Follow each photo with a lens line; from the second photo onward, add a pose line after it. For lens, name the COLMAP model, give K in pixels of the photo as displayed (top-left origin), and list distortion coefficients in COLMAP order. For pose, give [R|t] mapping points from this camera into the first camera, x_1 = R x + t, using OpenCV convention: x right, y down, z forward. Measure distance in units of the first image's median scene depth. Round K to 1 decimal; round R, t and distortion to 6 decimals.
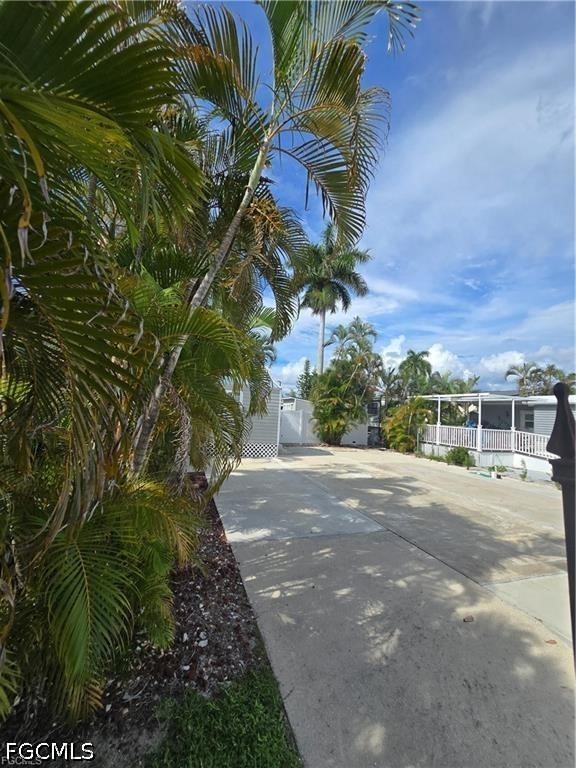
lens RADIAL K [[315.8, 0, 282.1], [0, 315.8, 387.4], [0, 0, 1]] dist [-0.000177, 0.000057]
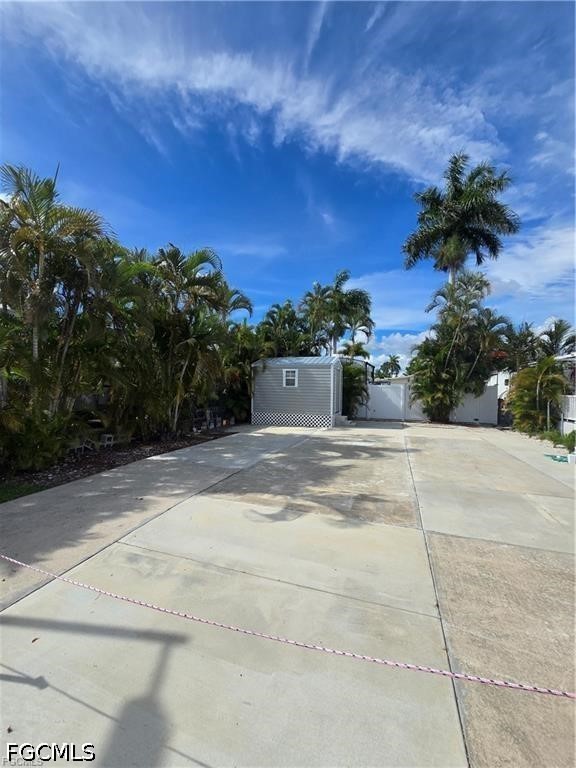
lens RADIAL K [[315.8, 0, 282.1], [0, 315.8, 387.4], [0, 0, 1]] dist [-0.000177, 0.000057]
pose [[0.797306, -0.037339, -0.602419, 1.324215], [0.070679, 0.996994, 0.031748, 0.103090], [0.599423, -0.067891, 0.797548, 0.116289]]
